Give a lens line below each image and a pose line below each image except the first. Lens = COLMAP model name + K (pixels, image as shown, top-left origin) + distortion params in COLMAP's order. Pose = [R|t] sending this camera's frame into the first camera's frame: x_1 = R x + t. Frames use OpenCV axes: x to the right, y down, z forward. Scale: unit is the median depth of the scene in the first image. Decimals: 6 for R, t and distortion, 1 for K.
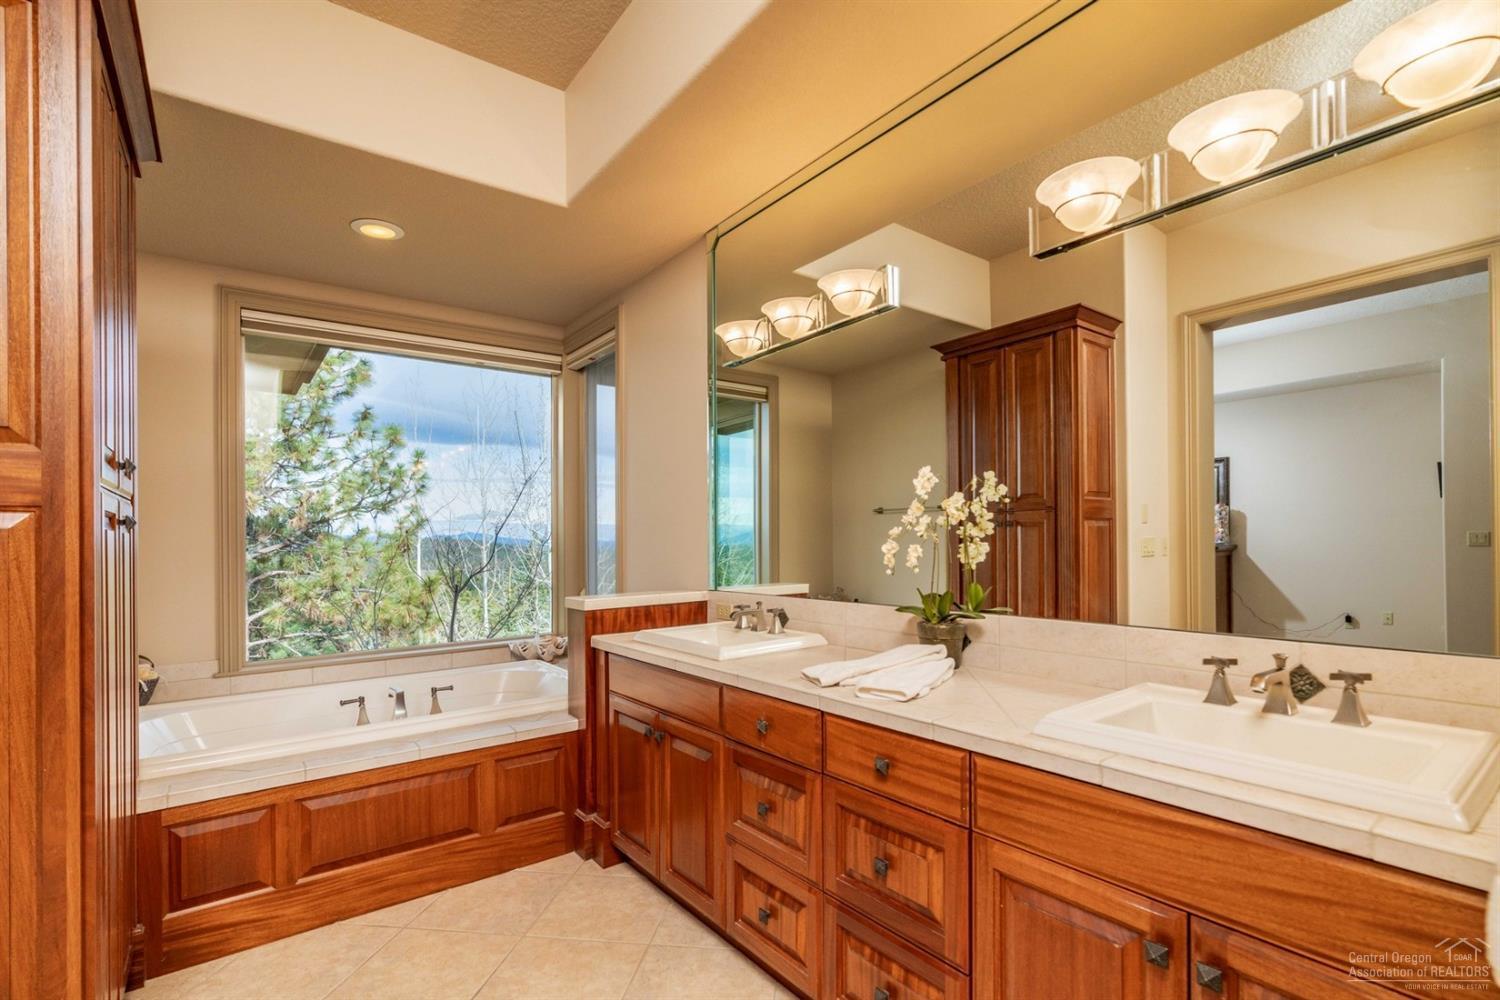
lens RADIAL K [[690.6, 0, 751.8], [0, 690.6, 546.0], [0, 0, 1]] dist [-0.001807, -0.000102]
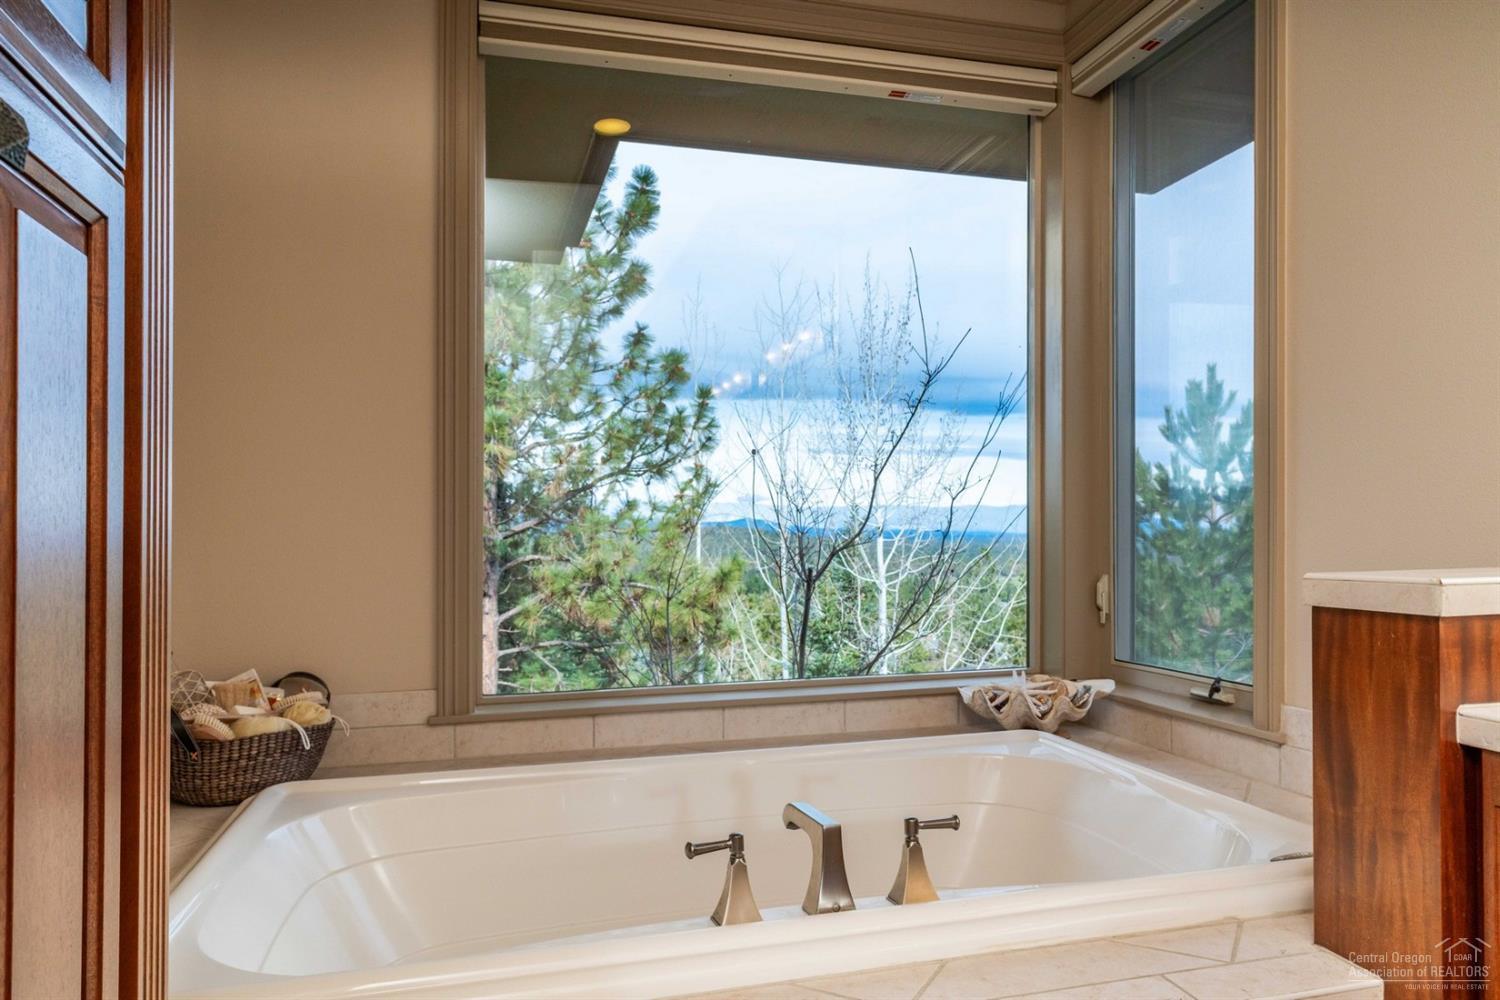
lens RADIAL K [[988.7, 0, 750.3], [0, 988.7, 531.3], [0, 0, 1]] dist [0.007275, 0.001190]
pose [[0.927136, 0.004463, -0.374698, -0.072928], [-0.006571, 0.999969, -0.004348, 0.012702], [0.374667, 0.006493, 0.927137, 0.104527]]
